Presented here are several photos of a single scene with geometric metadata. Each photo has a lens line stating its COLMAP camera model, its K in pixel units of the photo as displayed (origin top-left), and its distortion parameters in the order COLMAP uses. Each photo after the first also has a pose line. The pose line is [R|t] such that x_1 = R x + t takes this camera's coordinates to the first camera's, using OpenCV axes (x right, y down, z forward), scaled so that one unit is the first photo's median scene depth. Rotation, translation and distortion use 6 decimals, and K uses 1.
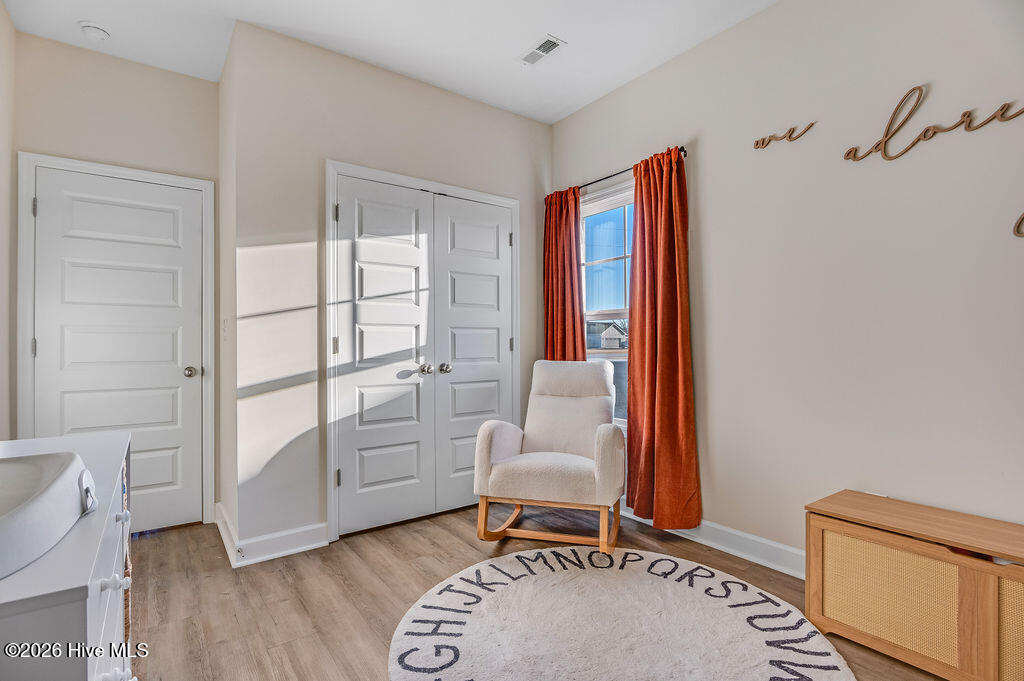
lens RADIAL K [[501.6, 0, 510.0], [0, 501.6, 340.9], [0, 0, 1]] dist [-0.000357, -0.001843]
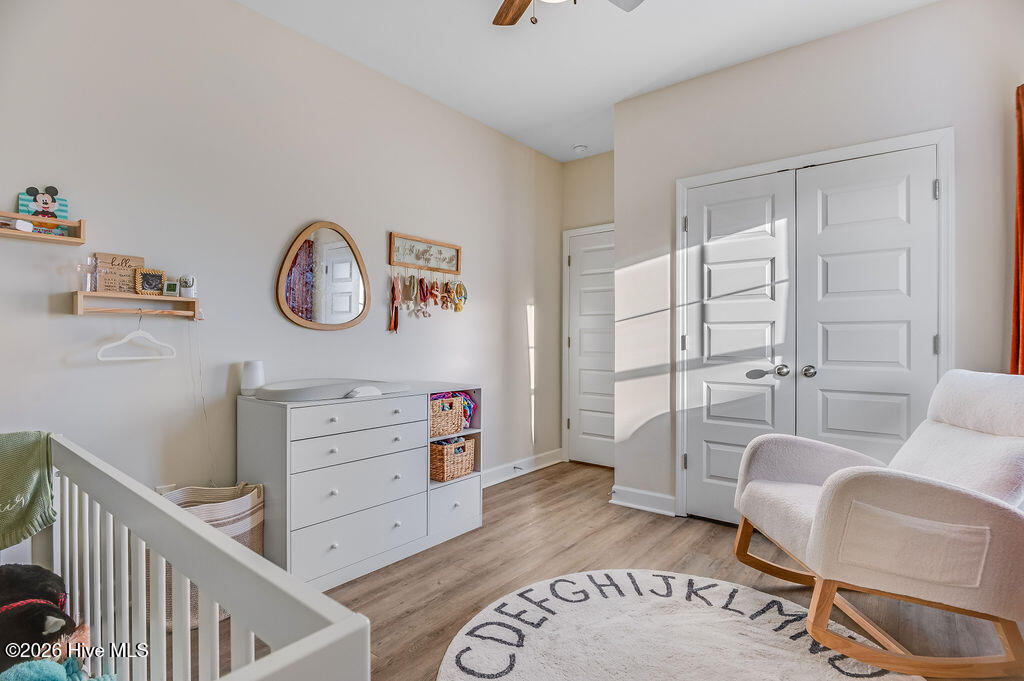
lens RADIAL K [[501.6, 0, 510.1], [0, 501.6, 340.4], [0, 0, 1]] dist [-0.000357, -0.001843]
pose [[0.253358, 0.004900, -0.967360, 0.639049], [-0.002464, 0.999987, 0.004420, 0.000031], [0.967369, 0.001264, 0.253367, 0.340599]]
